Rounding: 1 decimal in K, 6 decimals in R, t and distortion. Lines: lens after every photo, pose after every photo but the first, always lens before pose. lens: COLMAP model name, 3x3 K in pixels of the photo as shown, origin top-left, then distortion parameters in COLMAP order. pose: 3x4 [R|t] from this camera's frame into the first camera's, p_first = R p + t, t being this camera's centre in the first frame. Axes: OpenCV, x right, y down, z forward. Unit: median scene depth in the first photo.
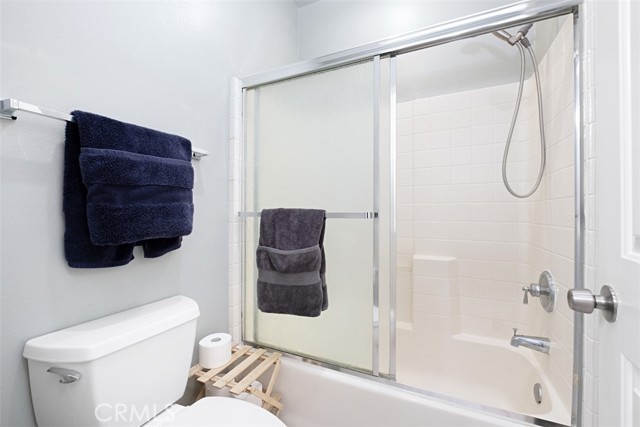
lens RADIAL K [[274.7, 0, 320.4], [0, 274.7, 211.9], [0, 0, 1]] dist [-0.000803, -0.000480]
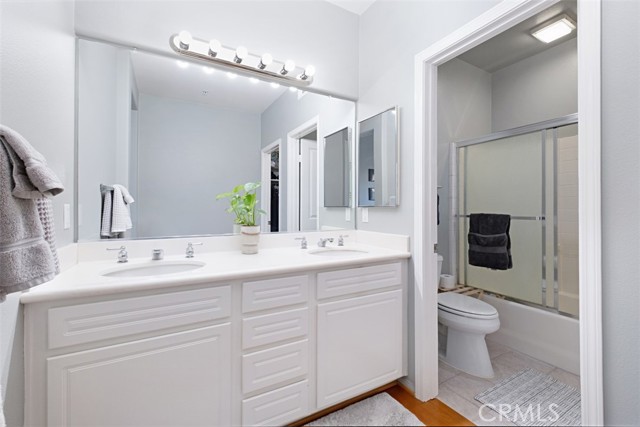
lens RADIAL K [[274.7, 0, 318.6], [0, 274.7, 208.8], [0, 0, 1]] dist [-0.000803, -0.000480]
pose [[0.816505, 0.003821, -0.577326, 0.029261], [-0.006957, 0.999971, -0.003221, -0.031294], [0.577296, 0.006647, 0.816508, -1.240060]]
